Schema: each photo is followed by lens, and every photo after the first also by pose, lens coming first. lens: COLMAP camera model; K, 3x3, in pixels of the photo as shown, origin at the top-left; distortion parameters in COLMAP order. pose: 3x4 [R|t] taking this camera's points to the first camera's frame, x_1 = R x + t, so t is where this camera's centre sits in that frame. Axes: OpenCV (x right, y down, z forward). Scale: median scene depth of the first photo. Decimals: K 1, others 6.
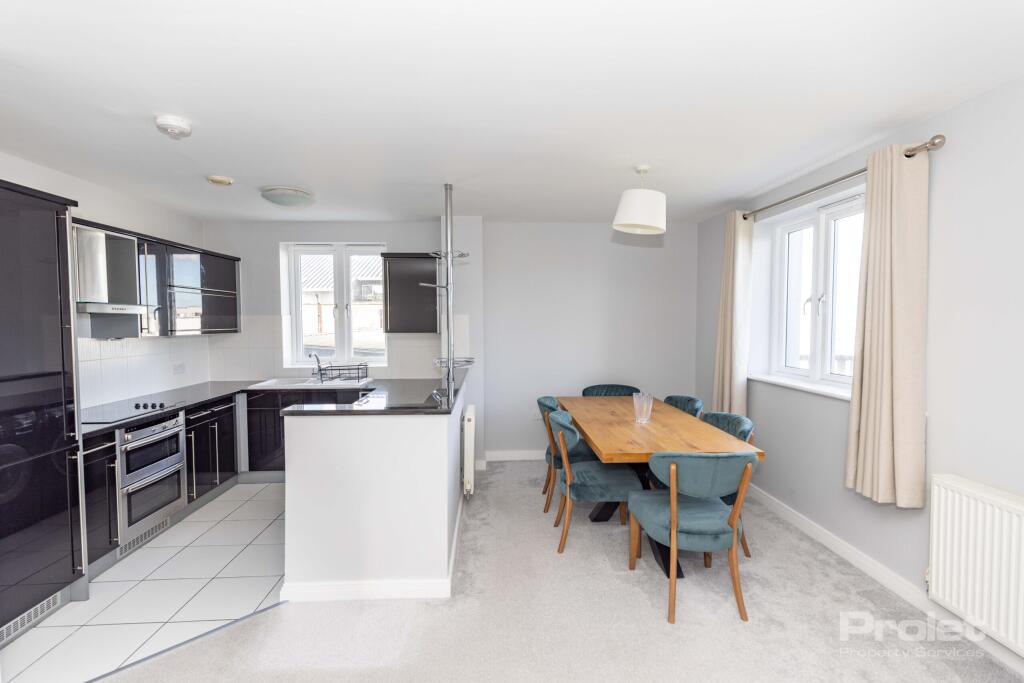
lens RADIAL K [[475.1, 0, 512.8], [0, 475.1, 340.4], [0, 0, 1]] dist [0.002761, -0.000358]
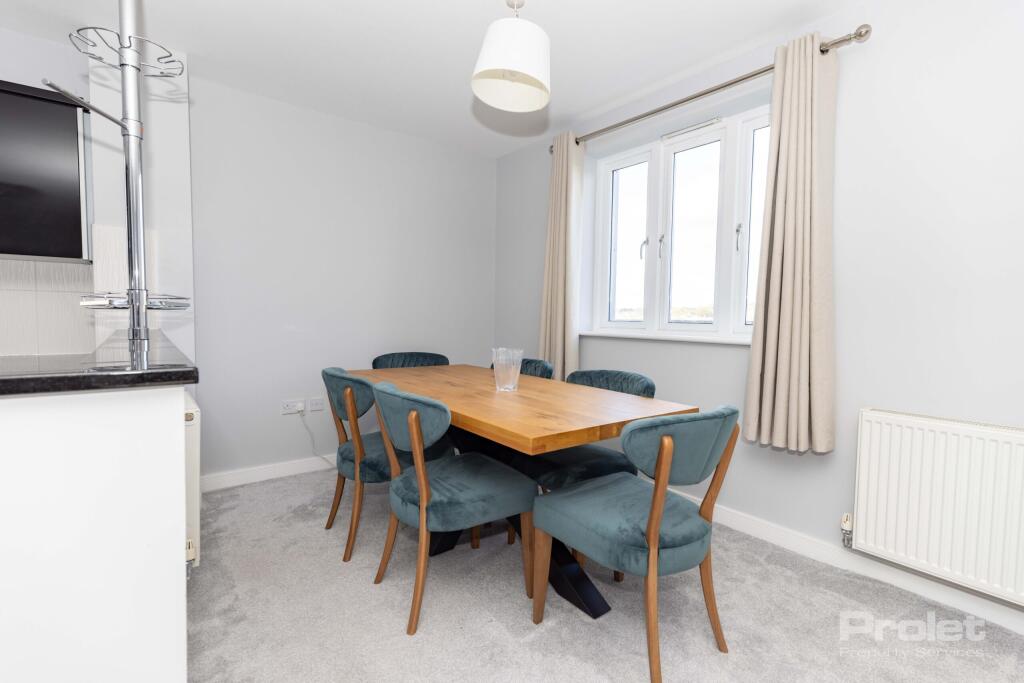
lens RADIAL K [[475.1, 0, 510.5], [0, 475.1, 341.9], [0, 0, 1]] dist [0.002761, -0.000358]
pose [[0.817250, -0.014926, 0.576090, -0.106333], [0.008545, 0.999868, 0.013784, 0.091771], [-0.576220, -0.006342, 0.817270, 0.434572]]
